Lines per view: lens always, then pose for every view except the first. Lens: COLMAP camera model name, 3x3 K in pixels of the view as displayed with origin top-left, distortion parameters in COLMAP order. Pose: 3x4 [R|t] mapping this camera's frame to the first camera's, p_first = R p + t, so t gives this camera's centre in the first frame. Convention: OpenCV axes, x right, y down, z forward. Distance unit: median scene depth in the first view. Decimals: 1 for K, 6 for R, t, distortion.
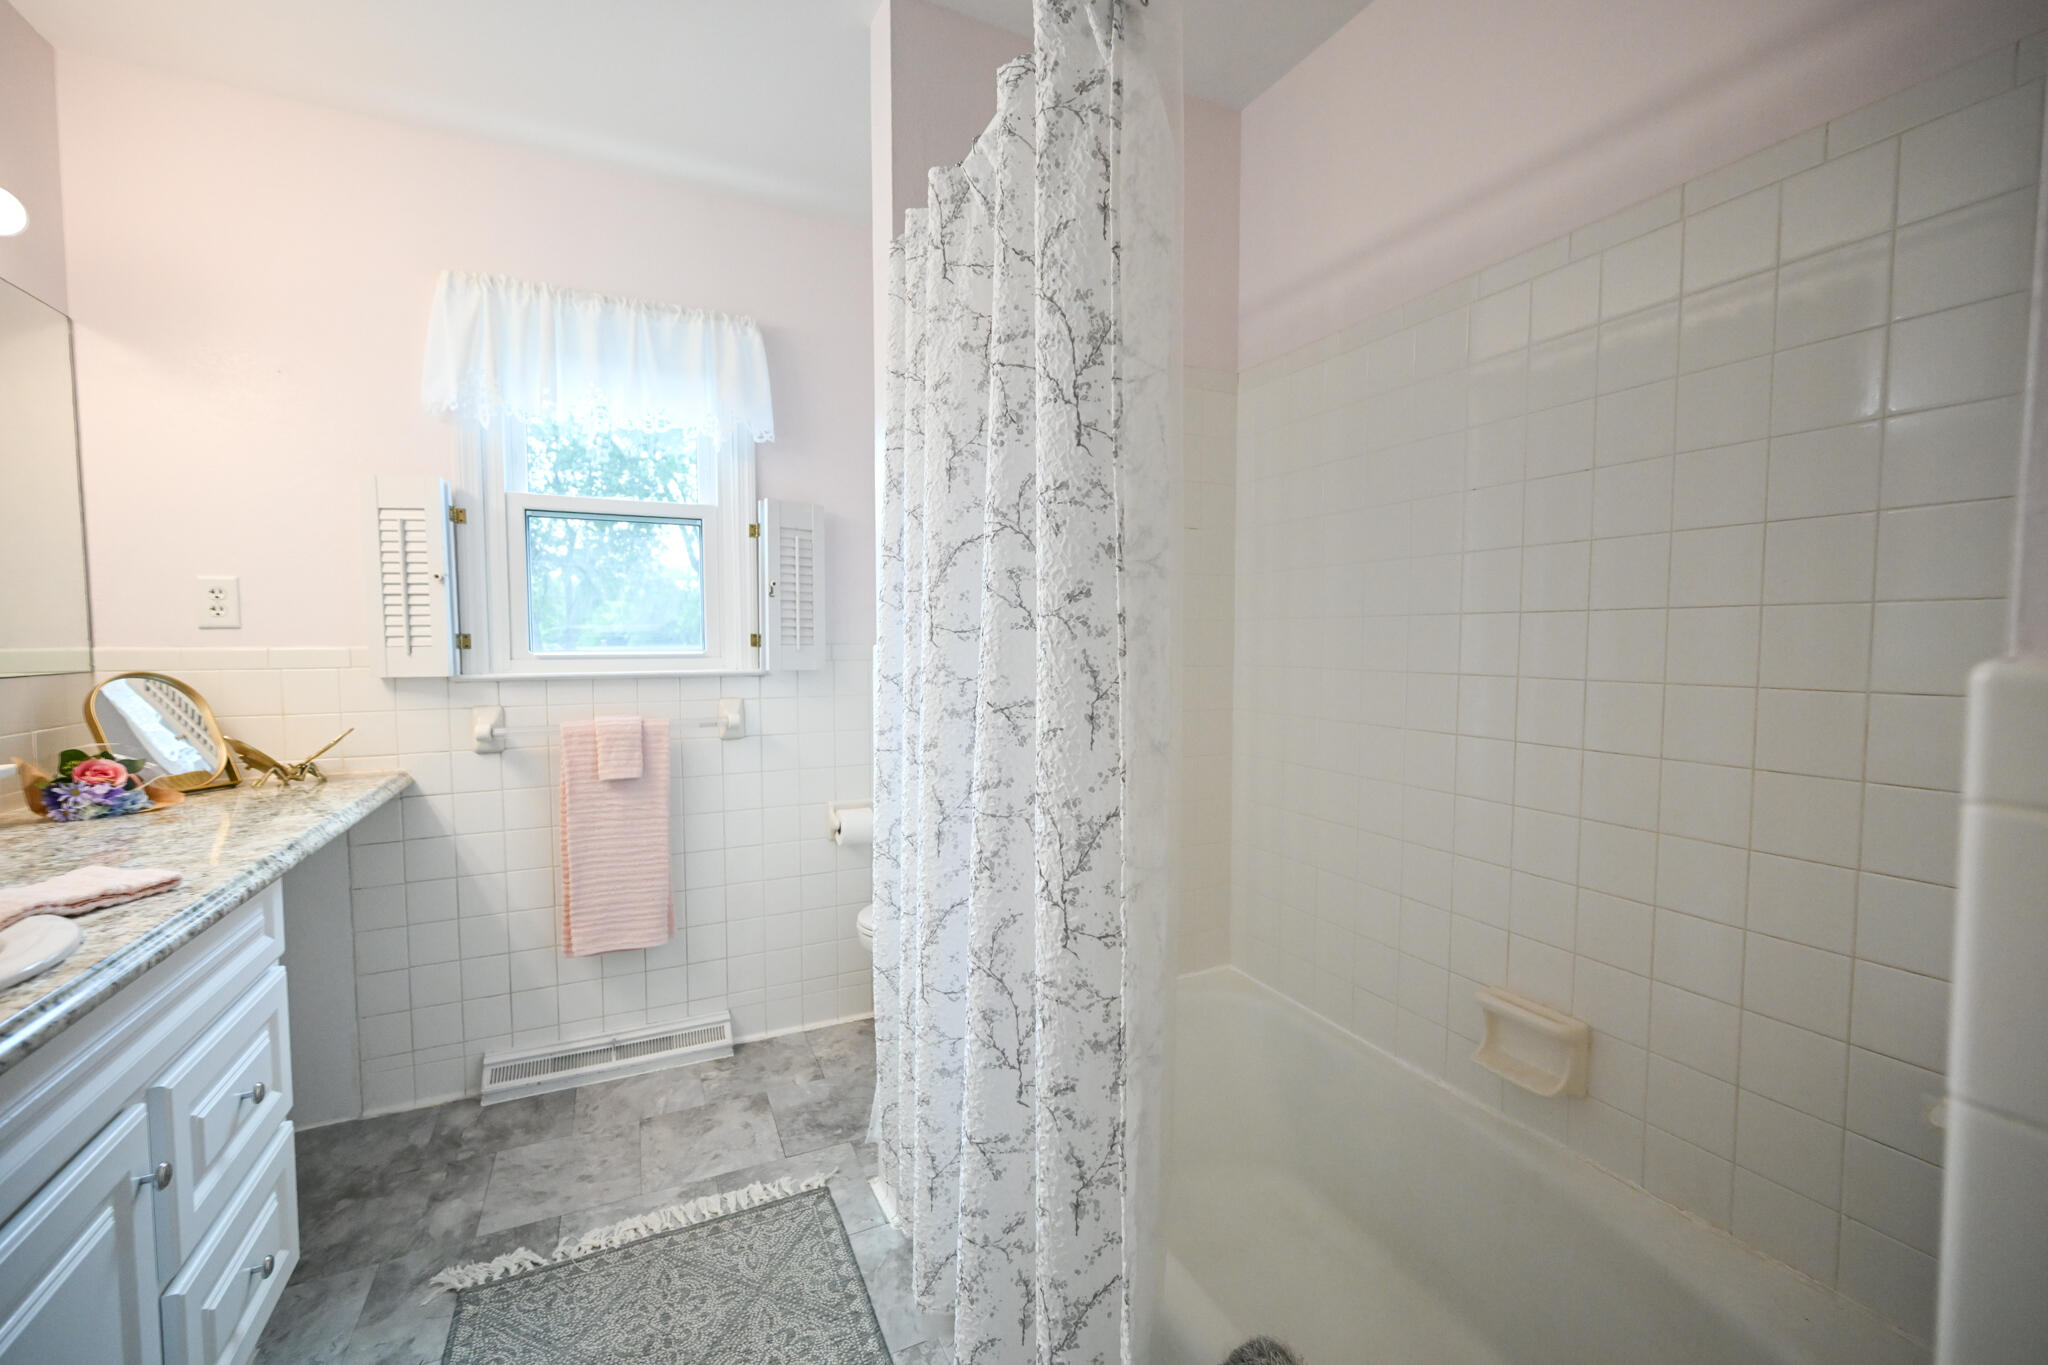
lens RADIAL K [[842.5, 0, 1020.1], [0, 842.5, 687.2], [0, 0, 1]] dist [-0.001348, -0.000332]
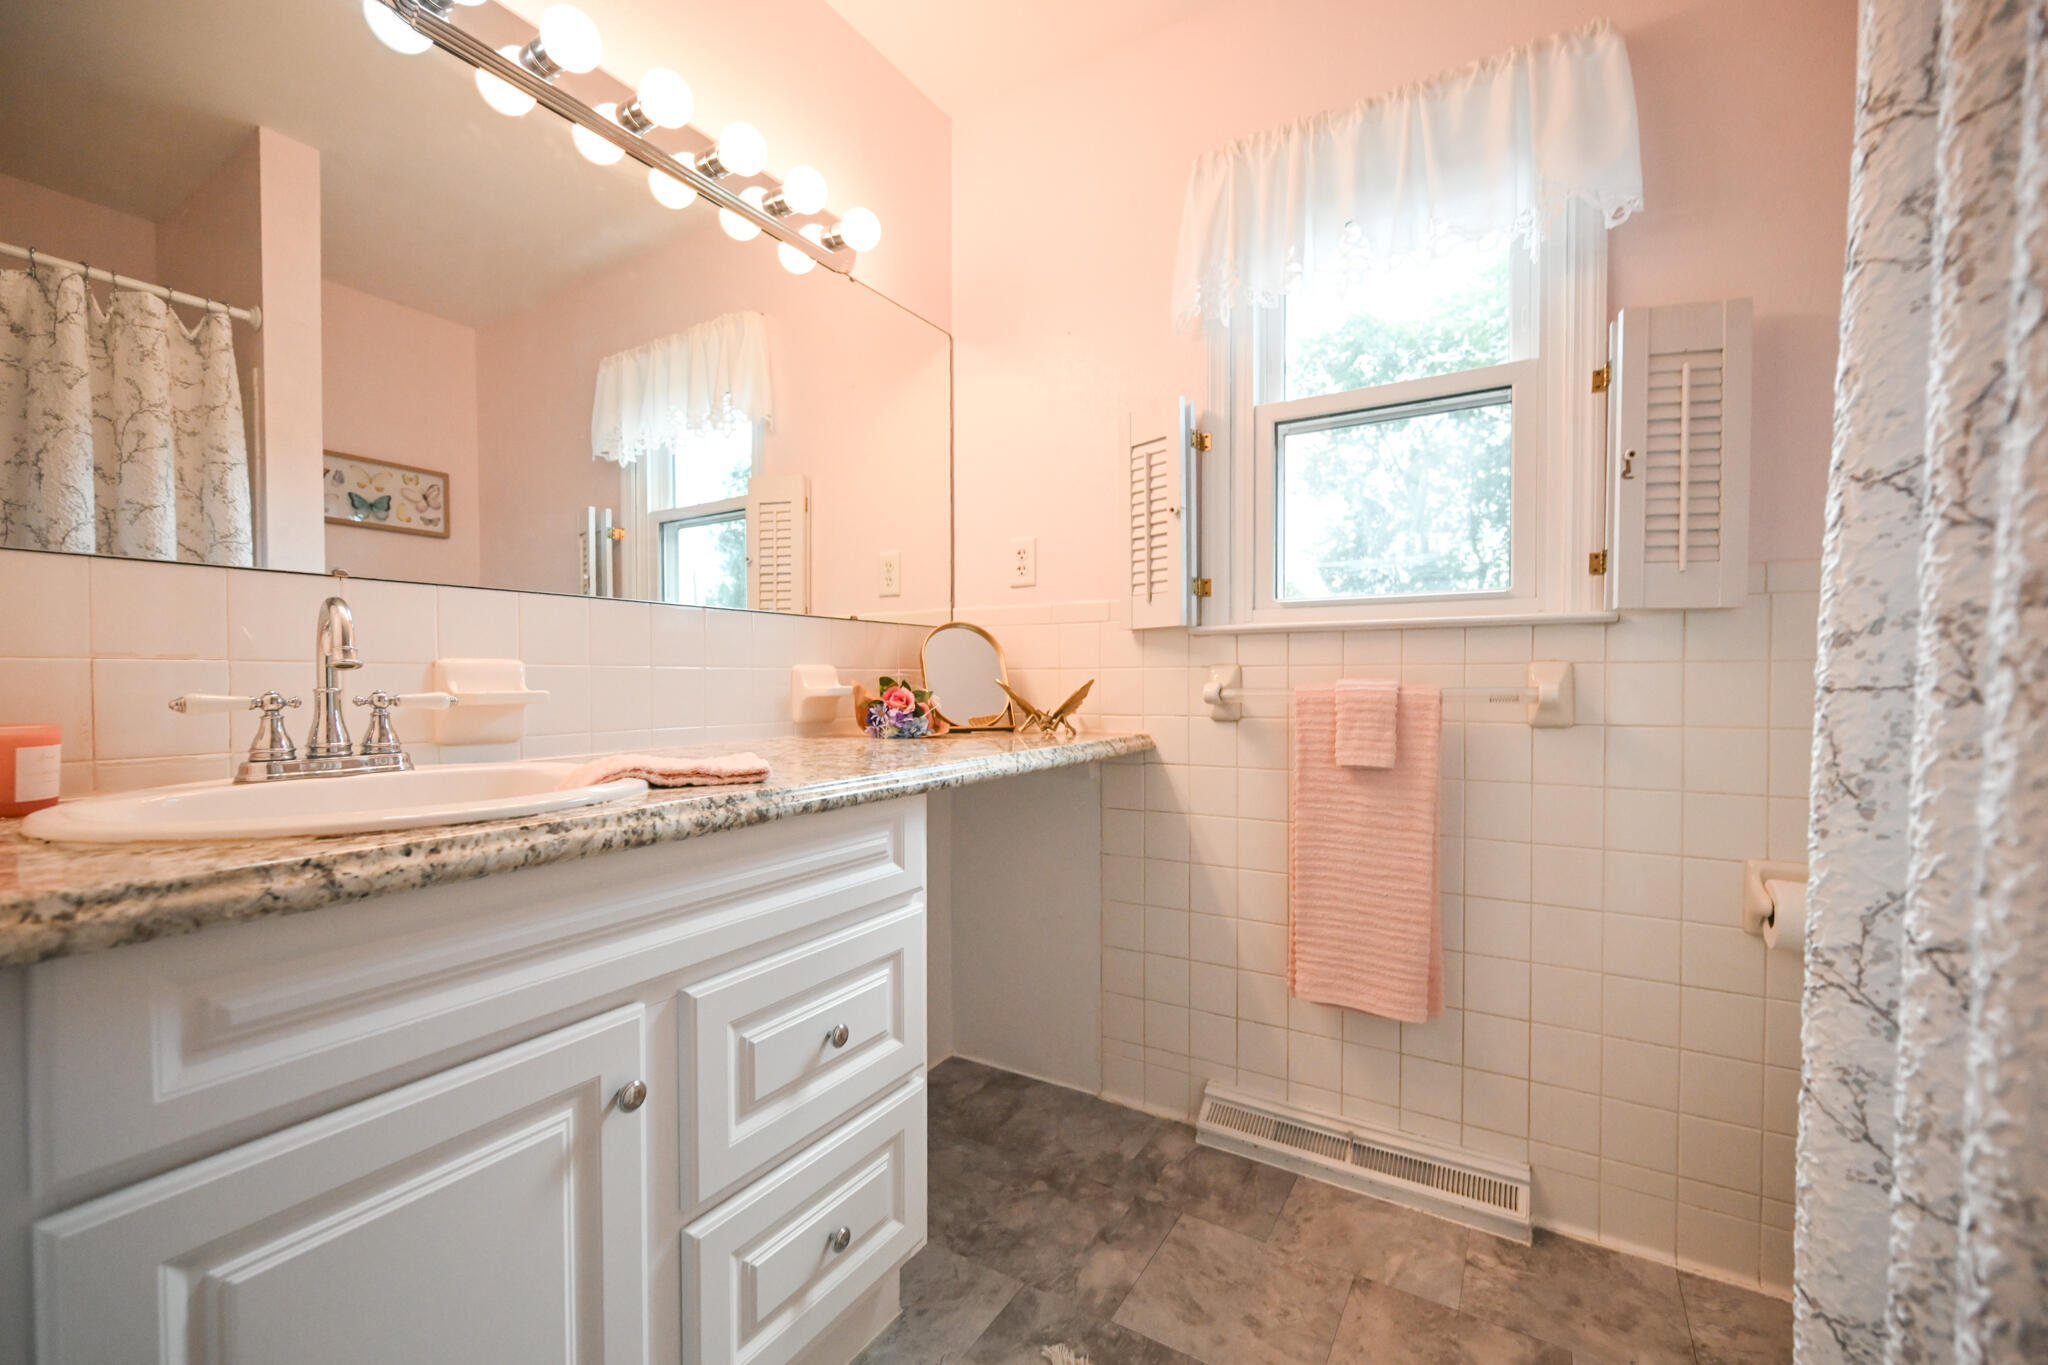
lens RADIAL K [[842.5, 0, 1020.1], [0, 842.5, 687.2], [0, 0, 1]] dist [-0.001348, -0.000332]
pose [[0.544575, 0.013165, -0.838609, -0.039836], [-0.052503, 0.998451, -0.018420, 0.070625], [0.837067, 0.054061, 0.544422, 0.371485]]
